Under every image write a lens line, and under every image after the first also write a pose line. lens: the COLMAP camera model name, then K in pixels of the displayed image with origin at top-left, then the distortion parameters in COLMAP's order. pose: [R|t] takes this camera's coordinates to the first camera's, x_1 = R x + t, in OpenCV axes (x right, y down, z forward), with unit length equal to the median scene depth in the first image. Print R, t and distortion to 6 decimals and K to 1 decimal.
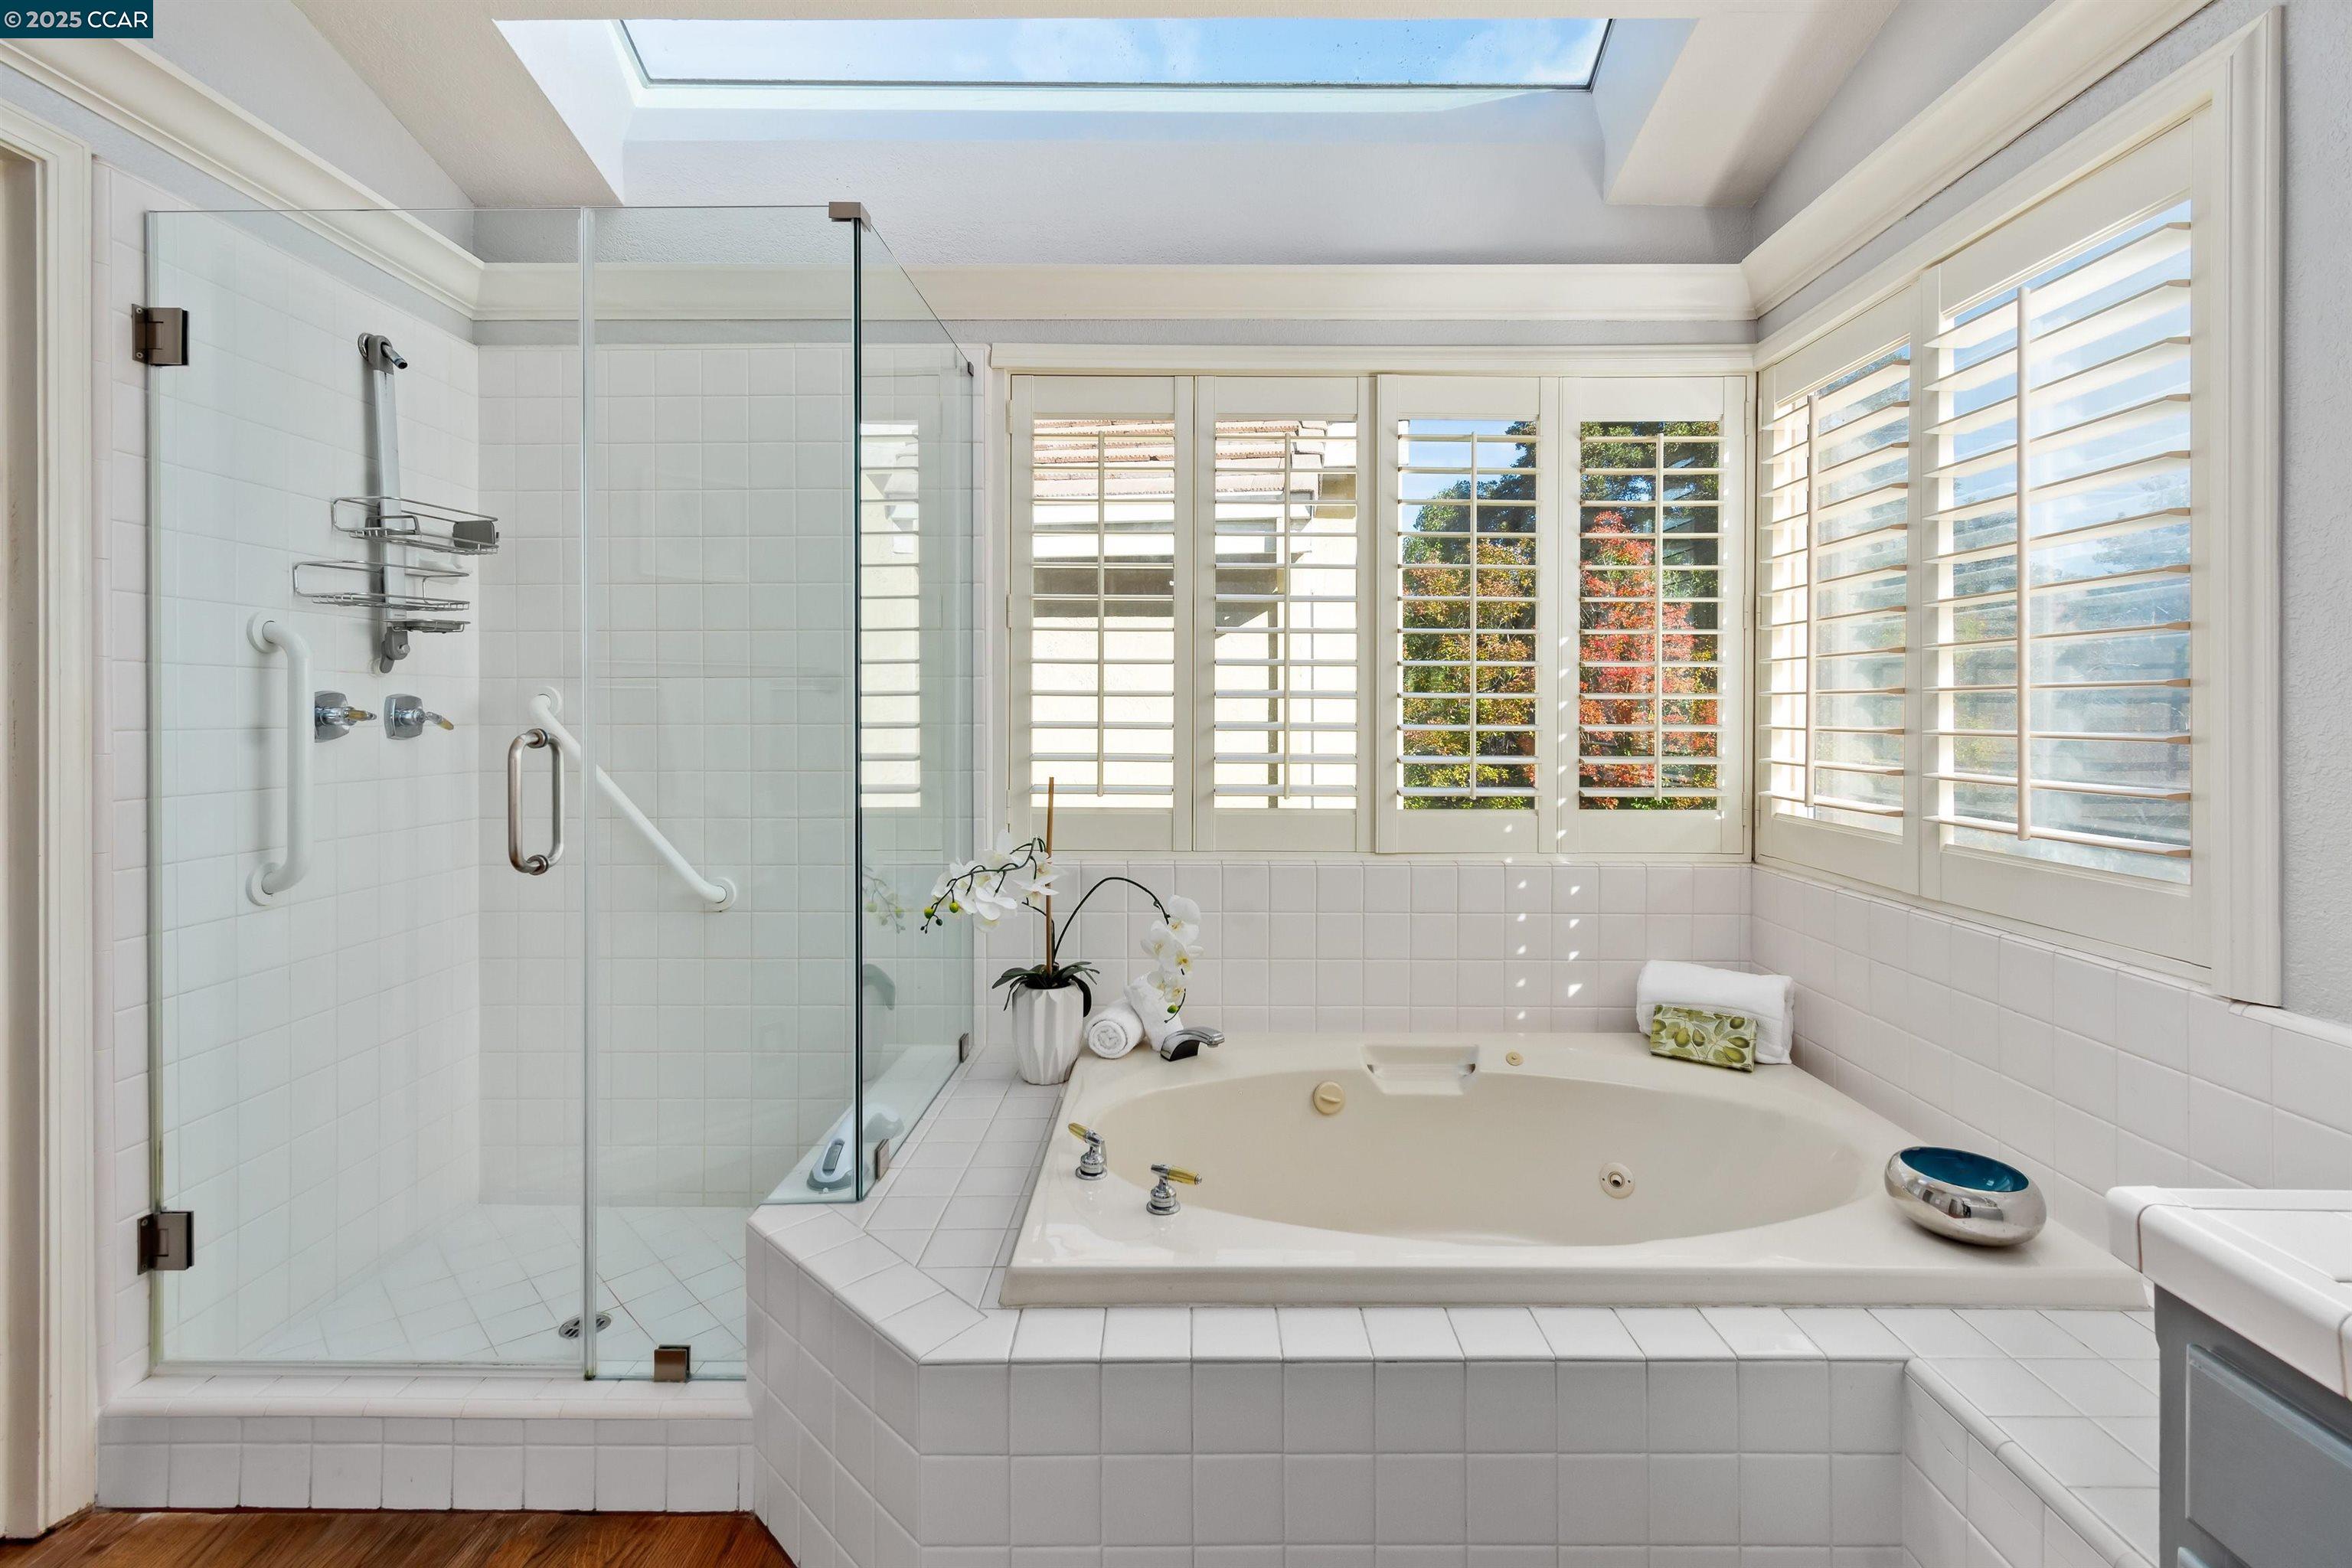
lens RADIAL K [[1098.1, 0, 1184.9], [0, 1098.1, 705.8], [0, 0, 1]] dist [0.000440, -0.000478]
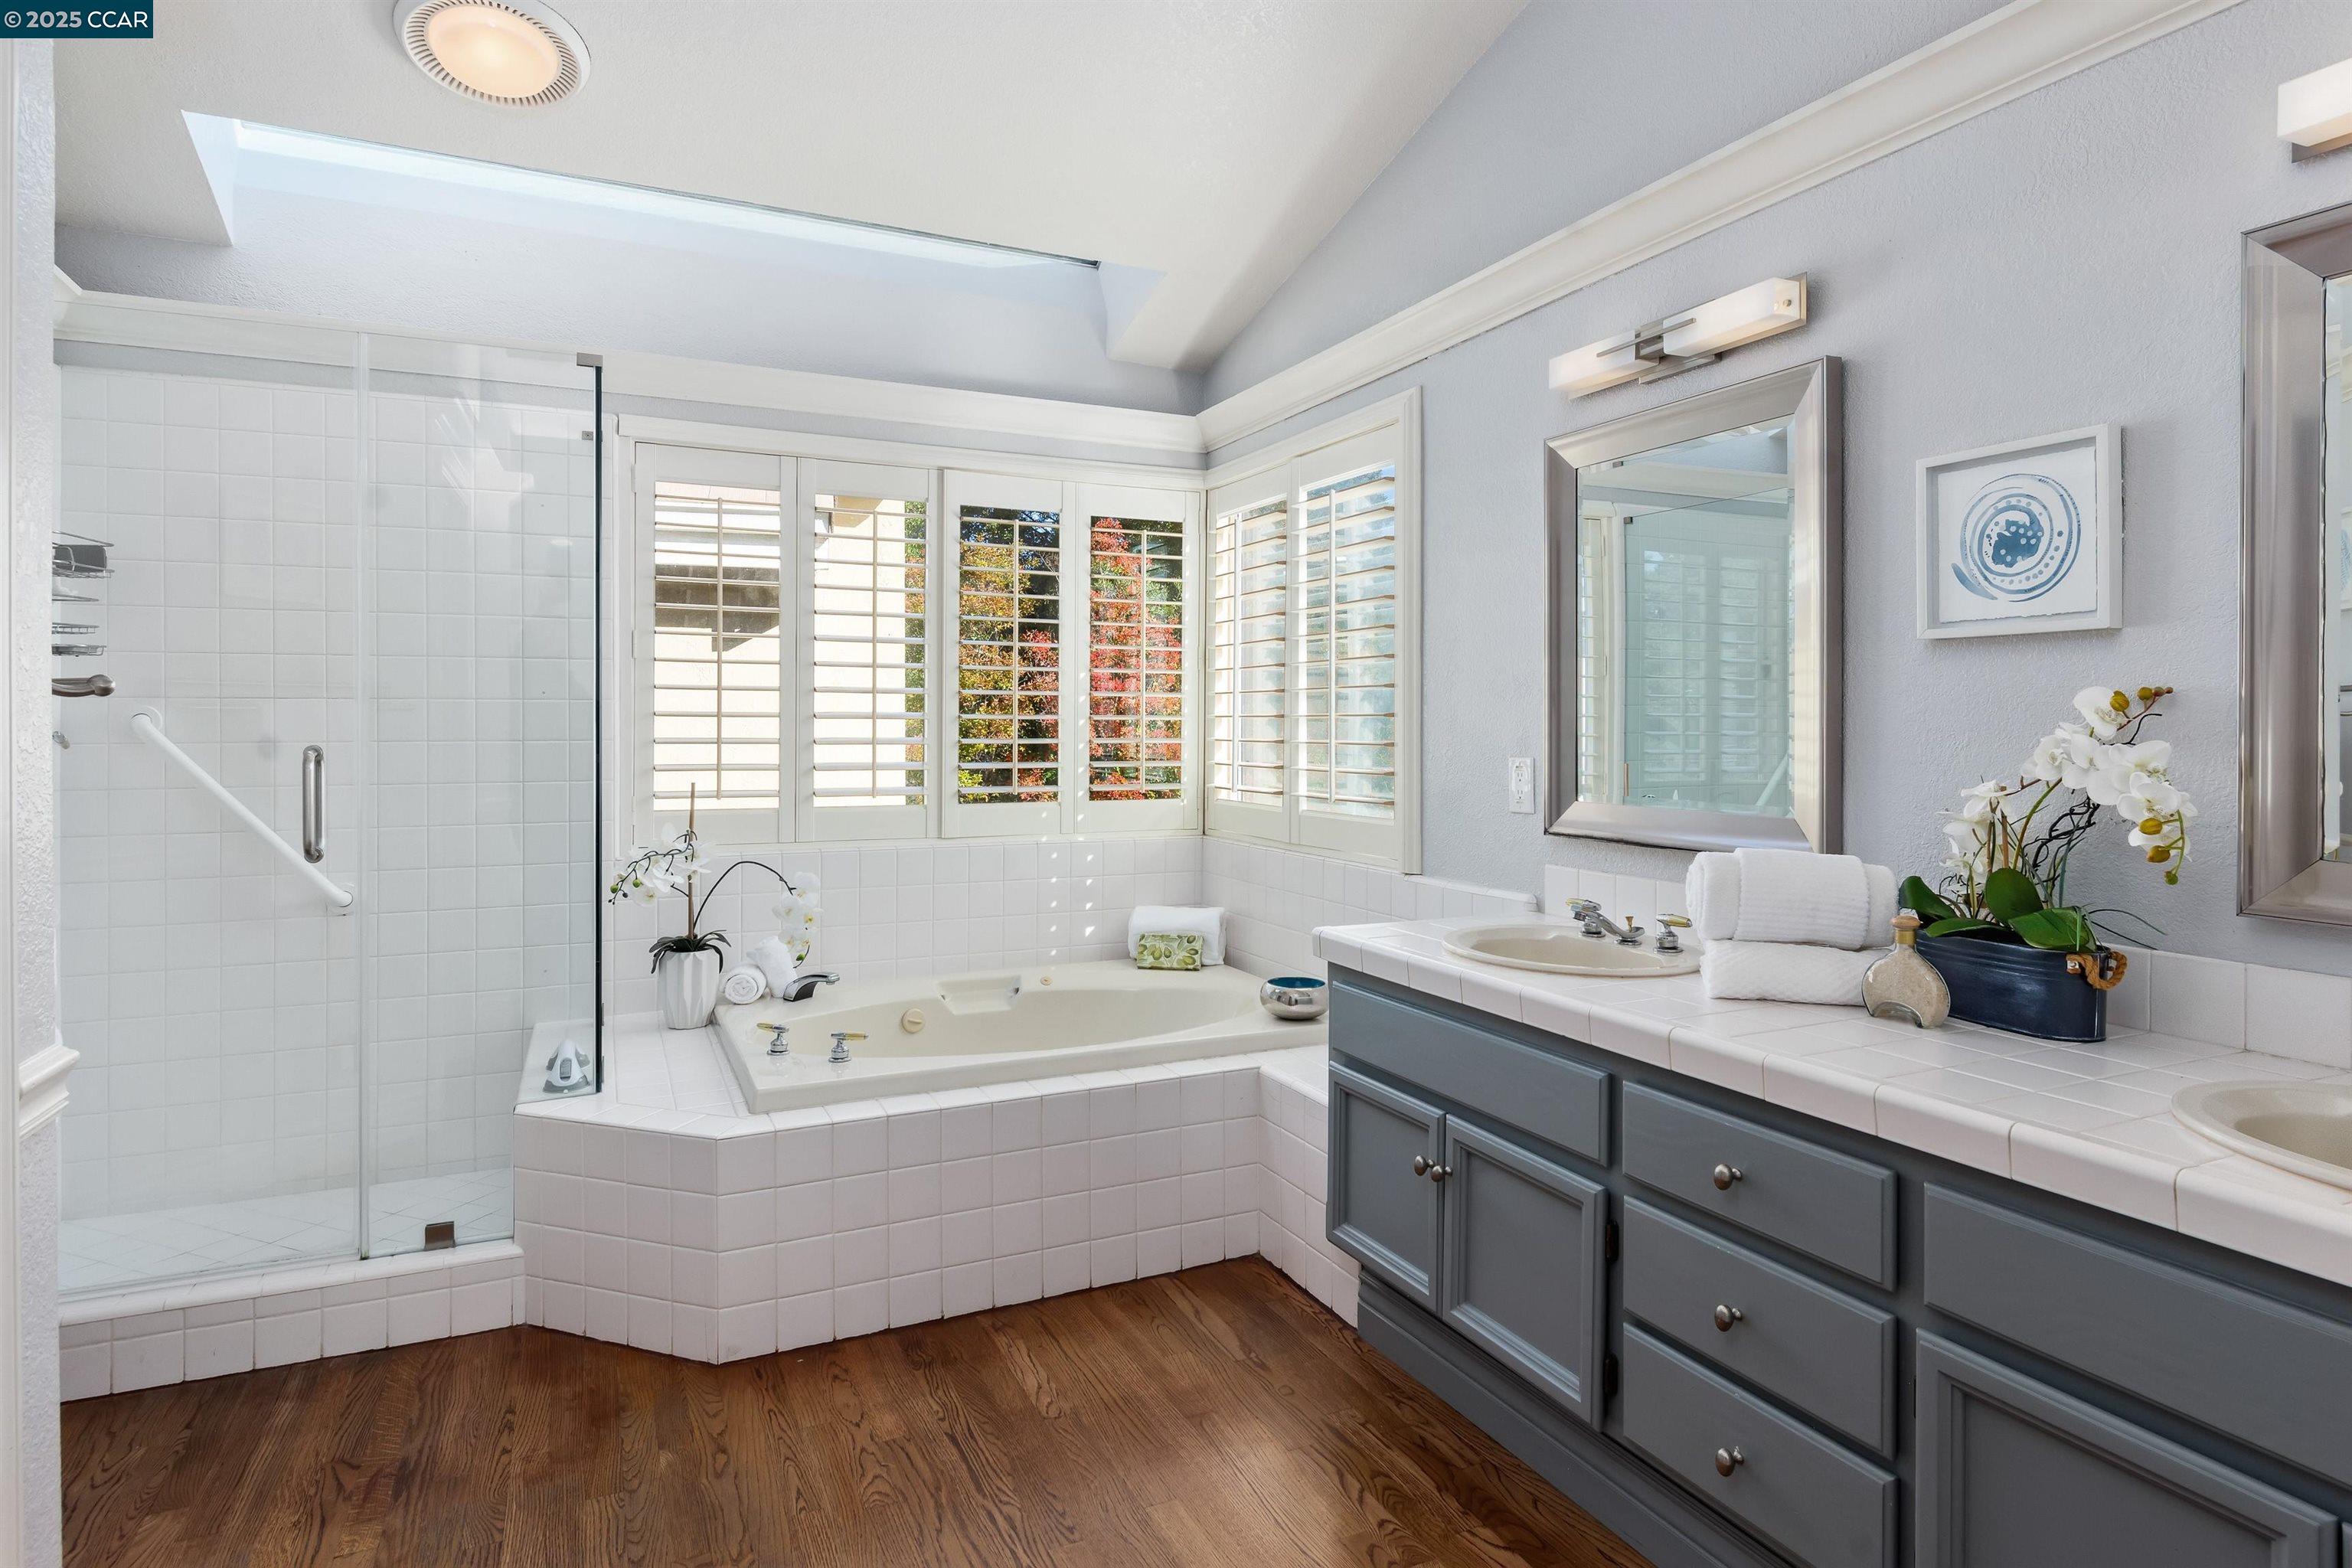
lens RADIAL K [[1151.3, 0, 1175.1], [0, 1151.3, 735.5], [0, 0, 1]] dist [-0.002149, -0.000532]
pose [[0.907098, -0.003892, 0.420902, -0.162042], [-0.001594, 0.999918, 0.012682, -0.005447], [-0.420917, -0.012175, 0.907018, -0.379166]]
